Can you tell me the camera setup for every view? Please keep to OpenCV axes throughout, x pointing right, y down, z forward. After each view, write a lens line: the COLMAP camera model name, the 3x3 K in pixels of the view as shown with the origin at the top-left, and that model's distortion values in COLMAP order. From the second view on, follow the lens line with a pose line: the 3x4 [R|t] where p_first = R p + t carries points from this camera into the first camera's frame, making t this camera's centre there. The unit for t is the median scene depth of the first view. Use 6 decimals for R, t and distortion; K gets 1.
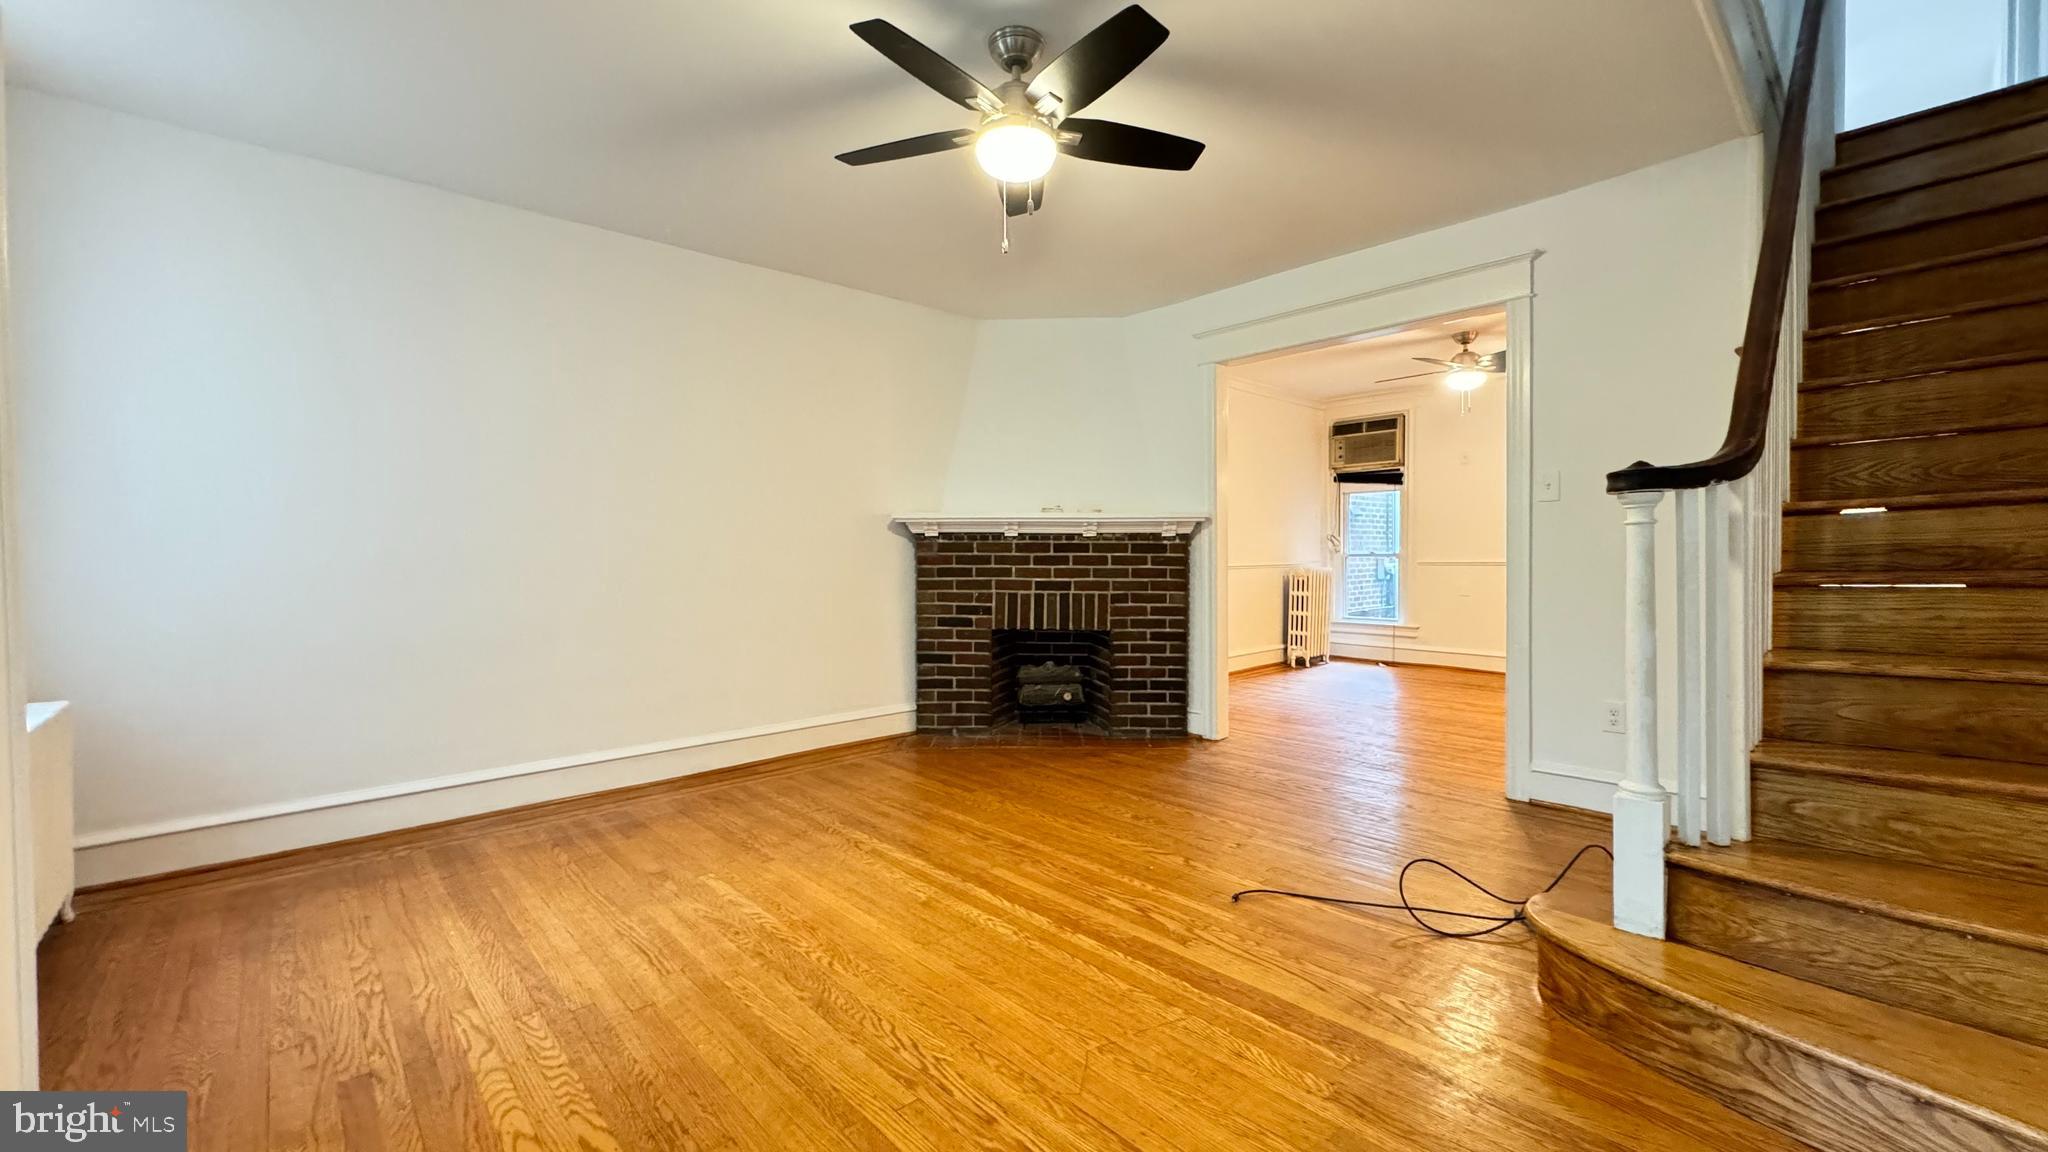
lens RADIAL K [[814.1, 0, 1023.9], [0, 814.1, 574.1], [0, 0, 1]] dist [-0.001292, 0.000371]
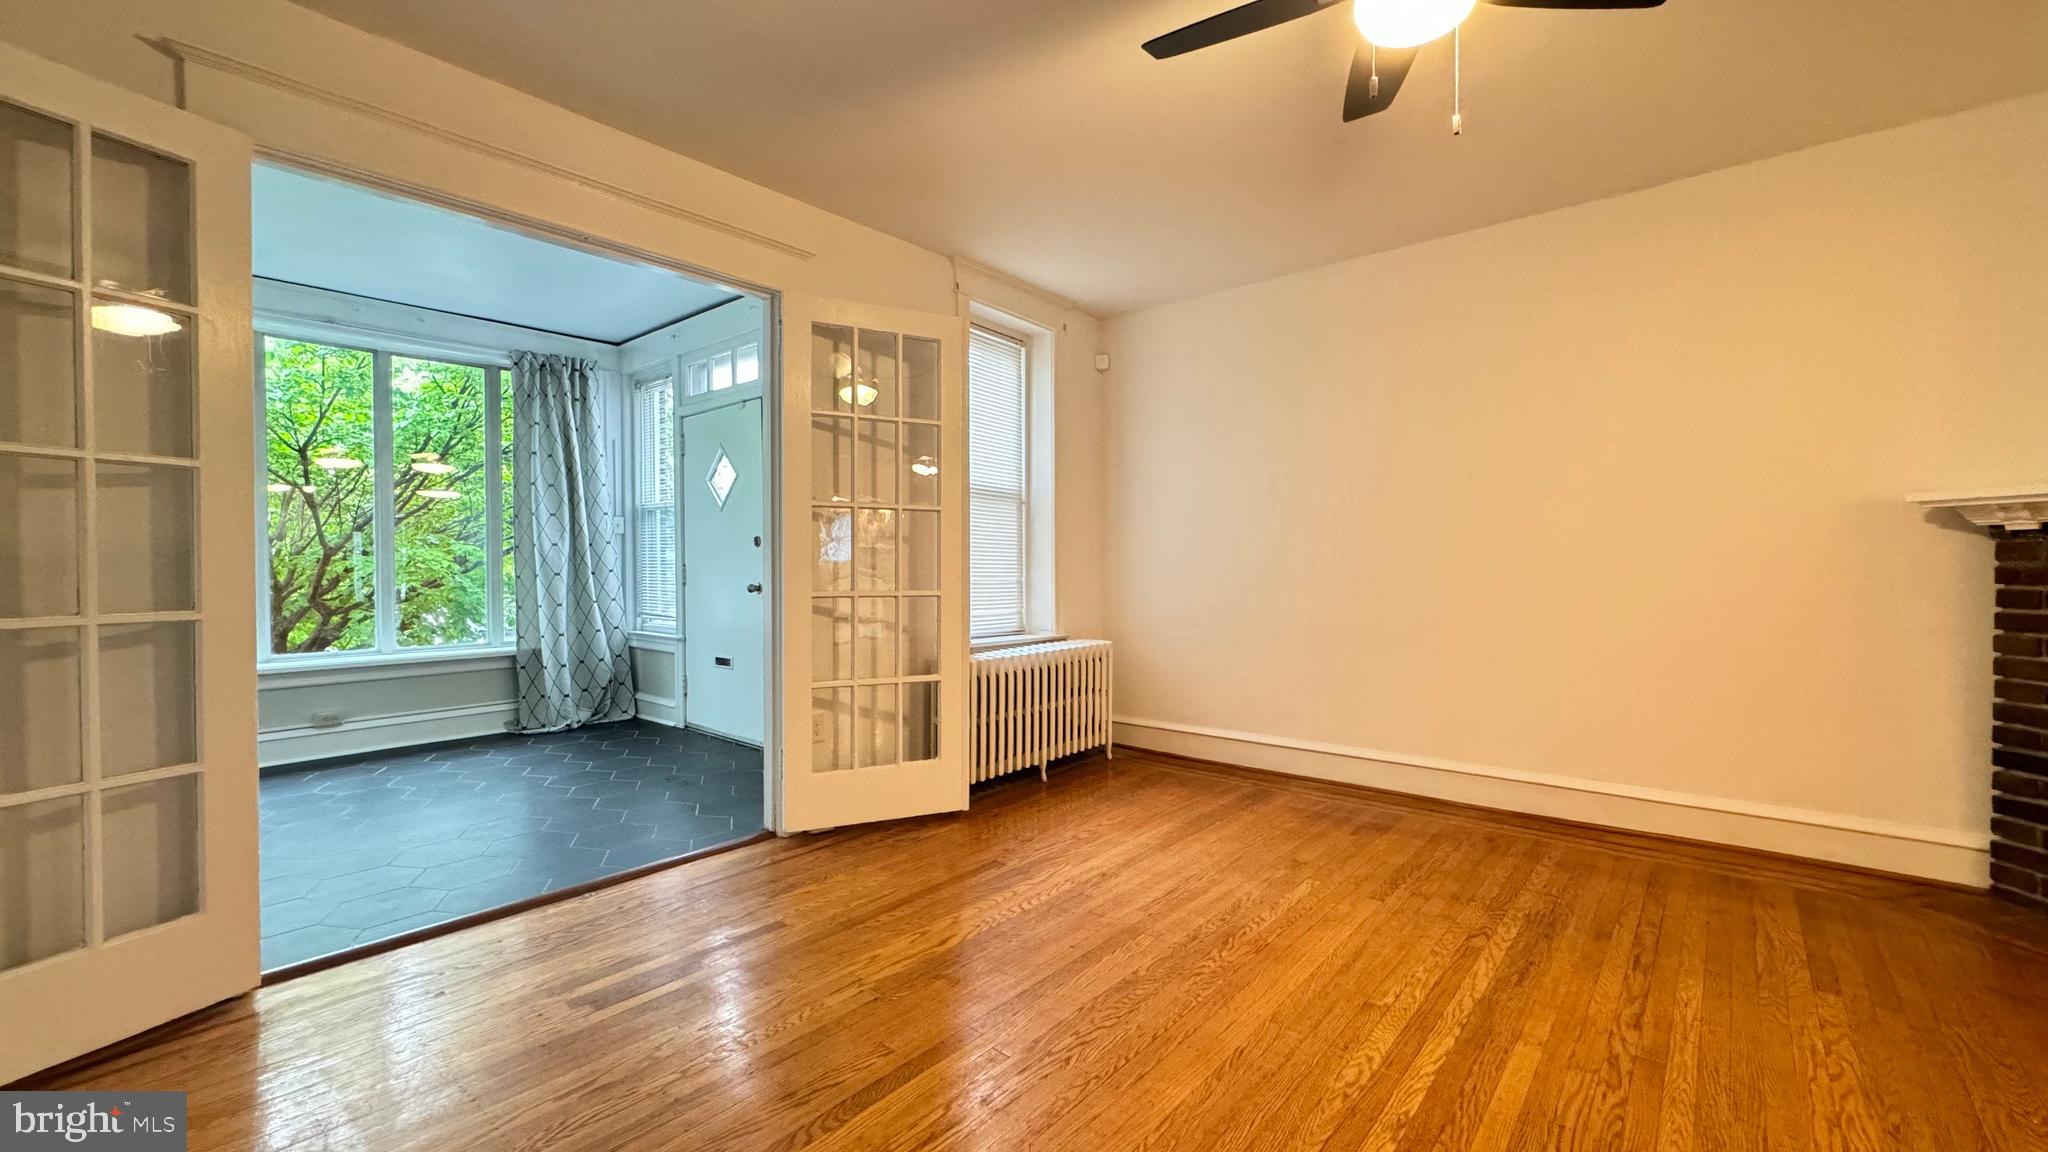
lens RADIAL K [[813.8, 0, 1020.3], [0, 813.8, 575.8], [0, 0, 1]] dist [-0.002580, -0.000100]
pose [[0.115289, 0.024431, -0.993031, 0.327781], [-0.021254, 0.999529, 0.022123, -0.014417], [0.993105, 0.018556, 0.115754, 0.295501]]
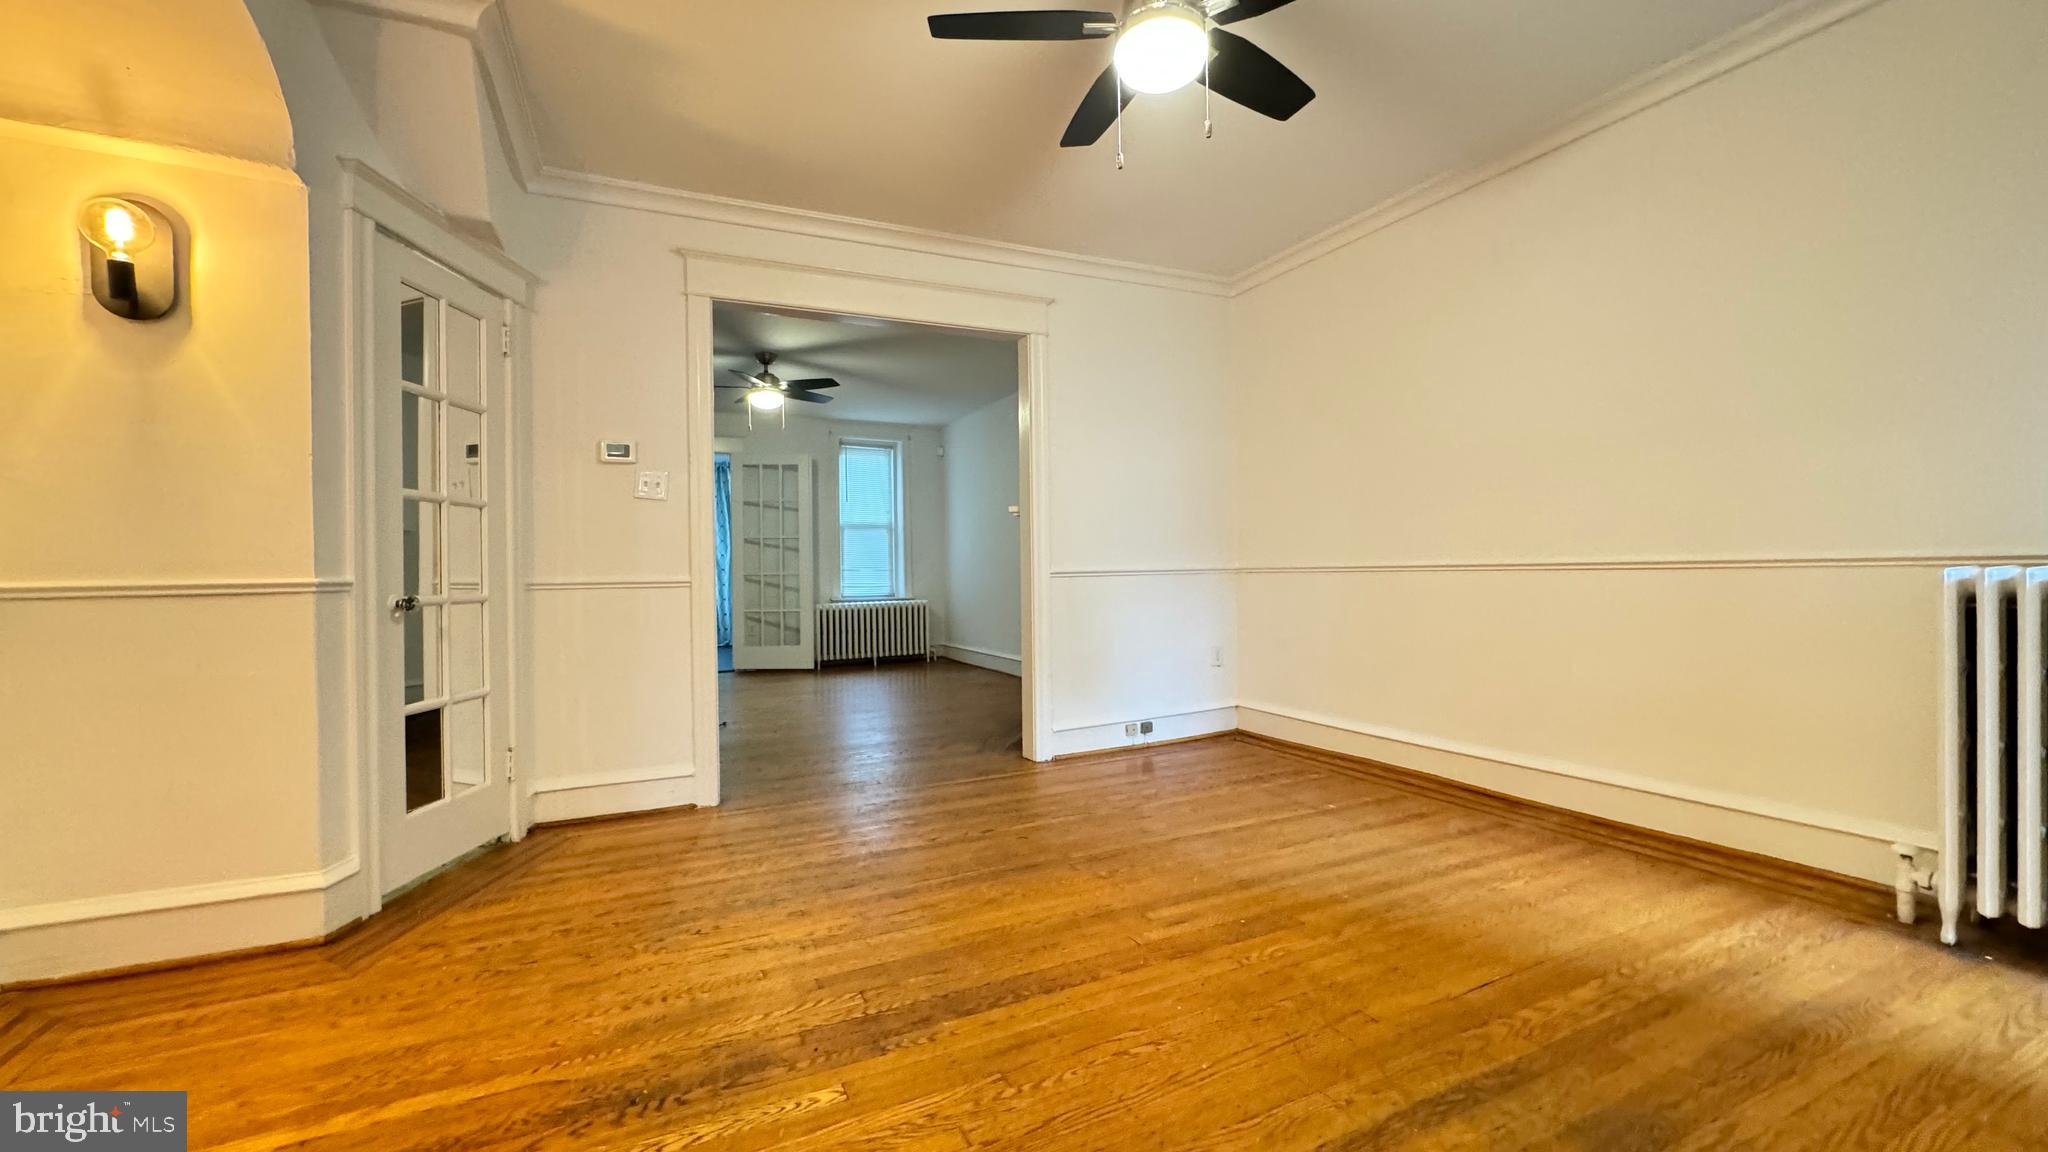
lens RADIAL K [[831.1, 0, 1024.0], [0, 831.1, 576.0], [0, 0, 1]] dist [-0.001173, -0.000010]
pose [[-0.290358, 0.019913, -0.956711, 1.113326], [-0.003405, 0.999756, 0.021842, -0.015887], [0.956912, 0.009599, -0.290219, 1.256610]]
